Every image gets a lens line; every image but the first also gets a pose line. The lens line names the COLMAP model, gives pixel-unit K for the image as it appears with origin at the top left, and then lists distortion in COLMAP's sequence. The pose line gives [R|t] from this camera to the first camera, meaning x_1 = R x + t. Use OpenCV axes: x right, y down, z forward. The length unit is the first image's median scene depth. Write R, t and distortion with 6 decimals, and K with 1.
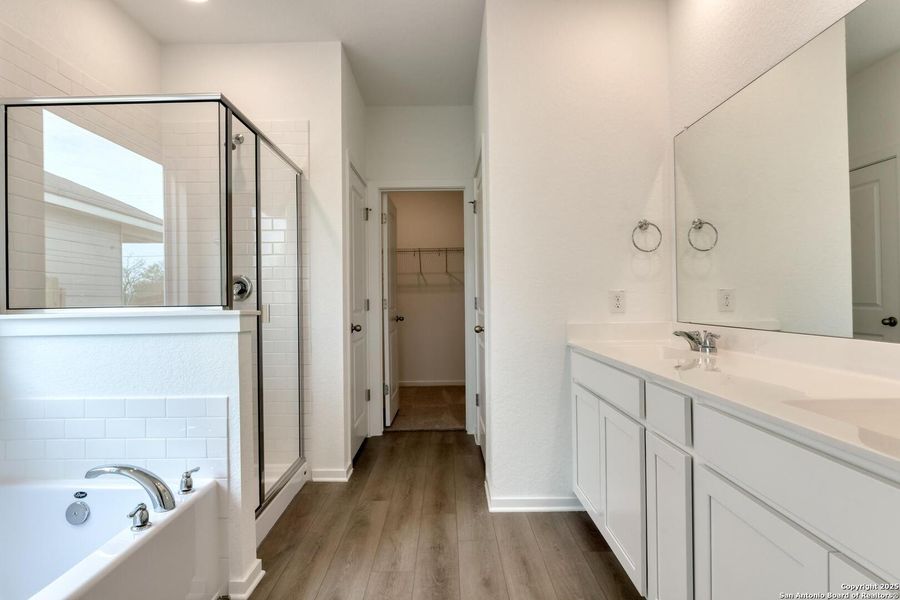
lens RADIAL K [[476.8, 0, 446.1], [0, 476.8, 297.4], [0, 0, 1]] dist [-0.001182, -0.002013]
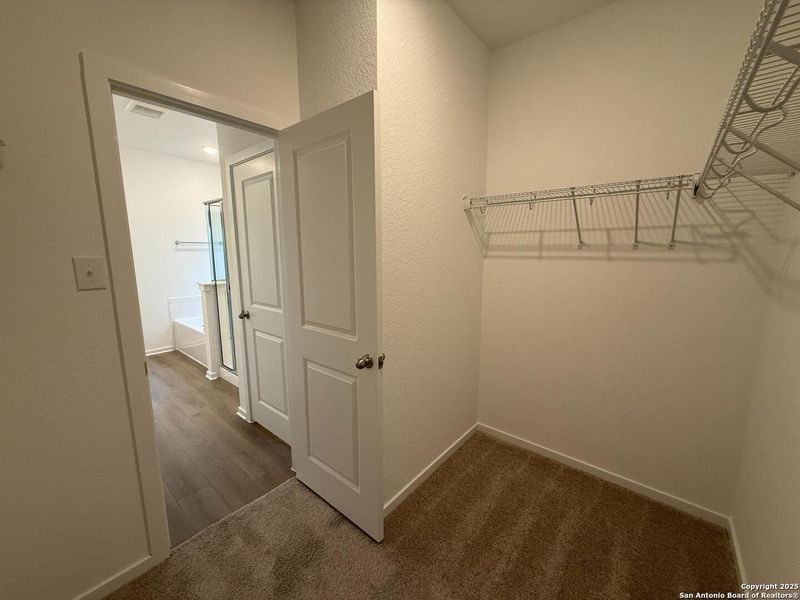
lens RADIAL K [[321.6, 0, 408.4], [0, 321.6, 299.1], [0, 0, 1]] dist [-0.003508, -0.000016]
pose [[-0.638236, 0.129157, -0.758929, 0.179625], [0.010931, 0.987247, 0.158820, -0.126357], [0.769763, 0.093069, -0.631508, 2.261208]]
